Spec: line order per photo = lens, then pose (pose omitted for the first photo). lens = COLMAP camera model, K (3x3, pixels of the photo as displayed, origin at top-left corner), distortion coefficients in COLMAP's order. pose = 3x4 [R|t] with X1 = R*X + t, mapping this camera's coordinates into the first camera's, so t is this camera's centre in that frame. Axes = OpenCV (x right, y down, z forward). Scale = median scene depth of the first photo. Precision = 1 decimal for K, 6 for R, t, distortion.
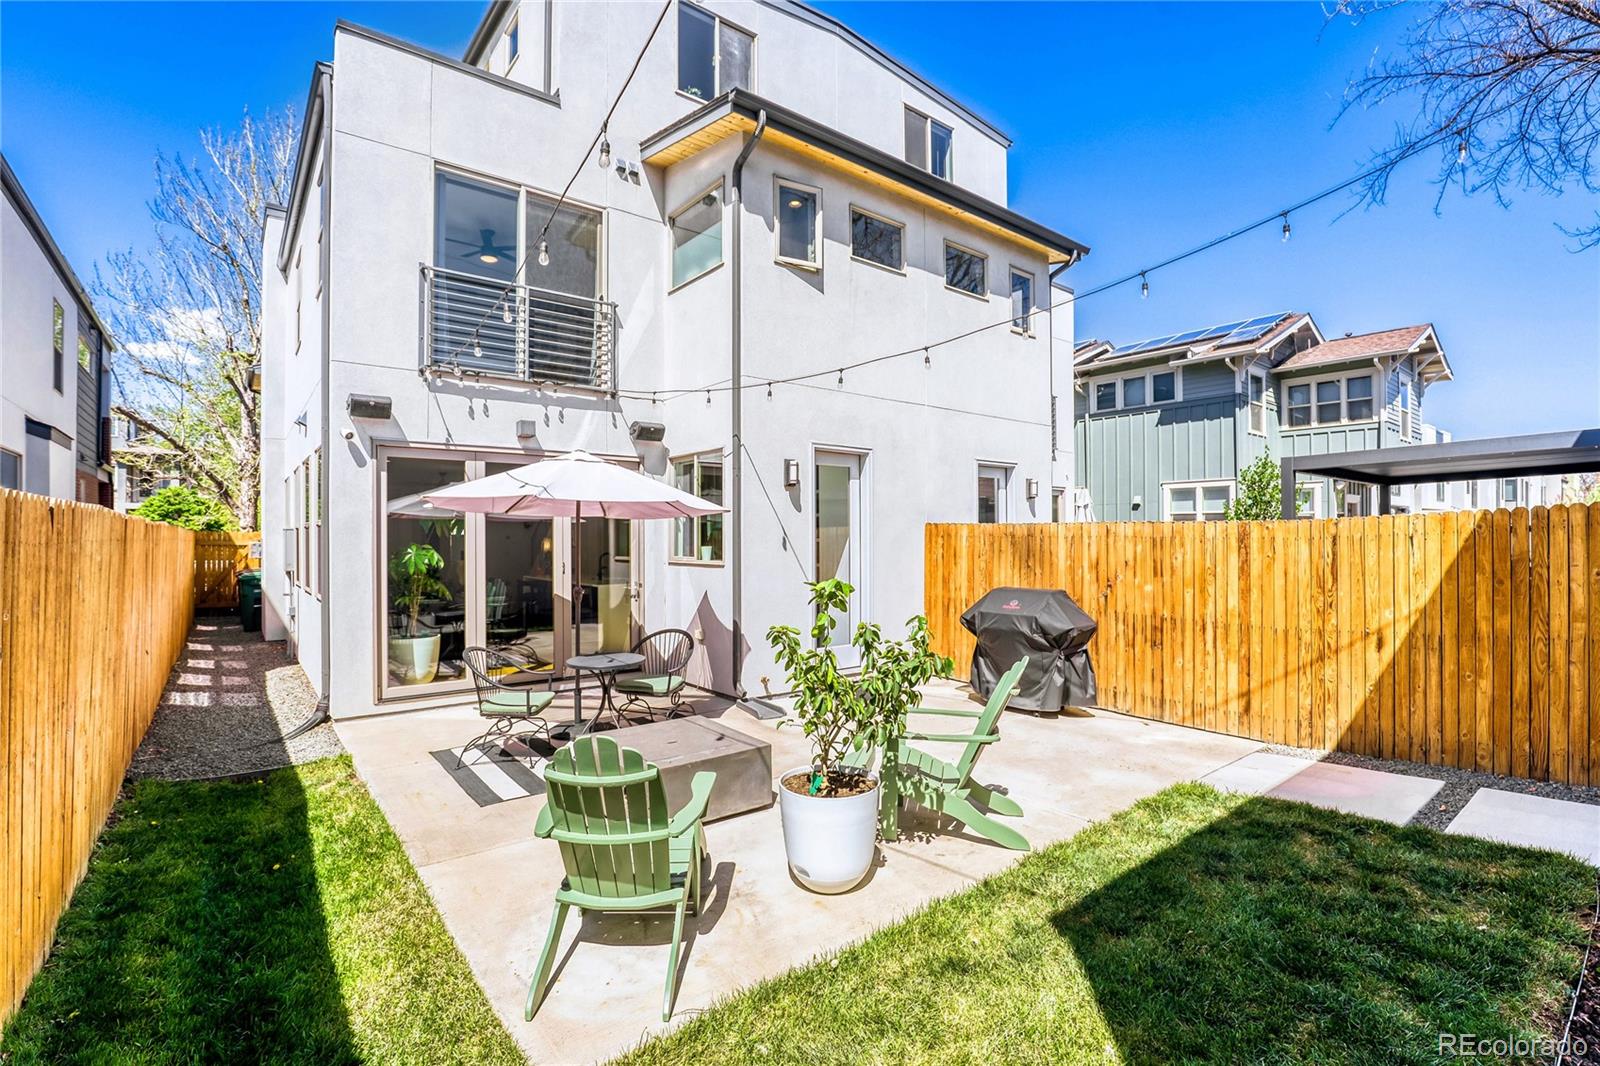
lens RADIAL K [[741.5, 0, 790.8], [0, 741.5, 533.5], [0, 0, 1]] dist [-0.029234, 0.000015]
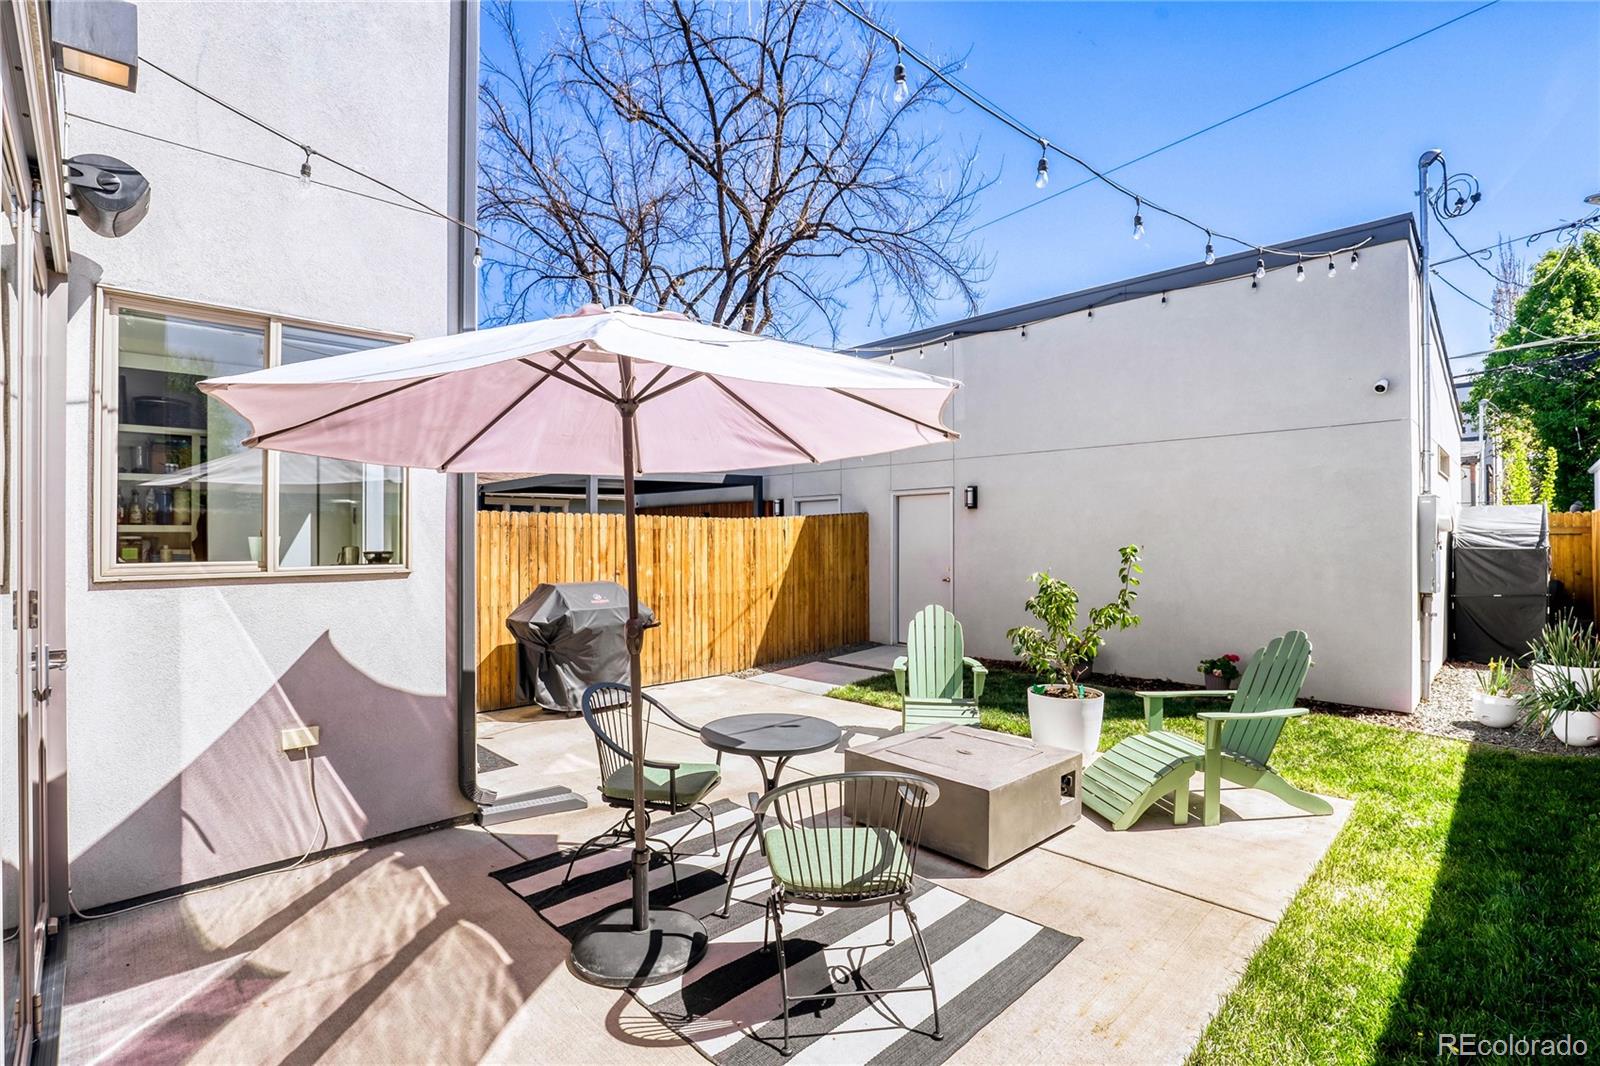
lens RADIAL K [[727.7, 0, 807.6], [0, 727.7, 539.3], [0, 0, 1]] dist [-0.033812, 0.000404]
pose [[-0.117245, 0.002548, 0.993100, -0.749320], [0.001461, 0.999996, -0.002394, 0.027052], [-0.993102, 0.001170, -0.117248, 0.980877]]
